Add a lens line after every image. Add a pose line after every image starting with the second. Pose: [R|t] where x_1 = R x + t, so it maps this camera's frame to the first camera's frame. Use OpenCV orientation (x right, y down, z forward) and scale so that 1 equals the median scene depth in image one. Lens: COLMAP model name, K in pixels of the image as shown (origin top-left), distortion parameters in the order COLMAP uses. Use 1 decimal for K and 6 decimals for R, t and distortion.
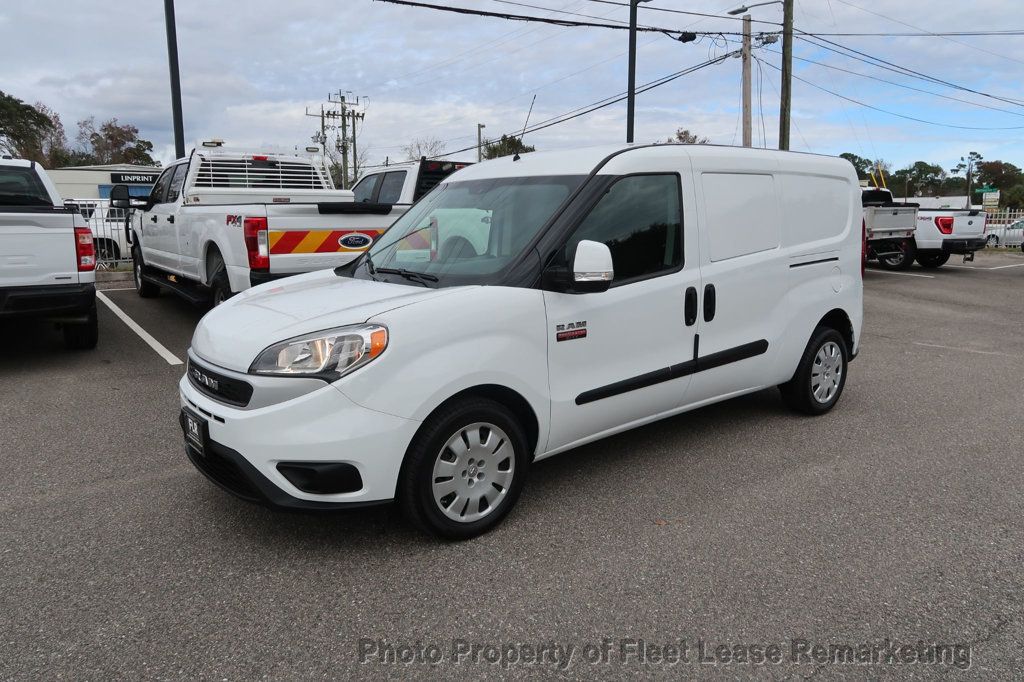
lens RADIAL K [[707.0, 0, 498.6], [0, 707.0, 343.5], [0, 0, 1]] dist [-0.021156, 0.005860]
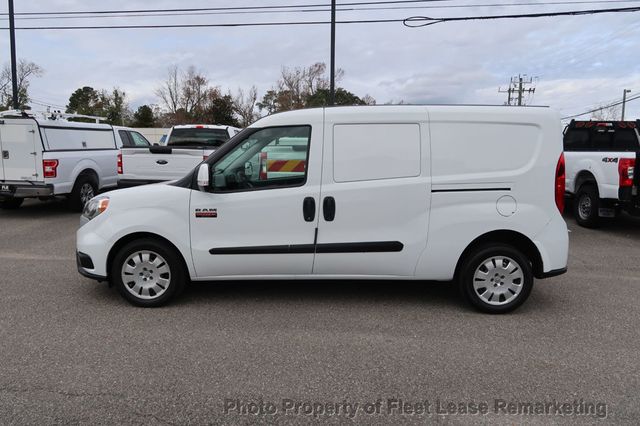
lens RADIAL K [[441.9, 0, 331.0], [0, 441.9, 213.8], [0, 0, 1]] dist [-0.021156, 0.005860]
pose [[0.772775, 0.100589, -0.626658, 0.863520], [-0.130037, 0.991508, -0.001204, -0.044884], [0.621215, 0.082419, 0.779294, 0.246803]]
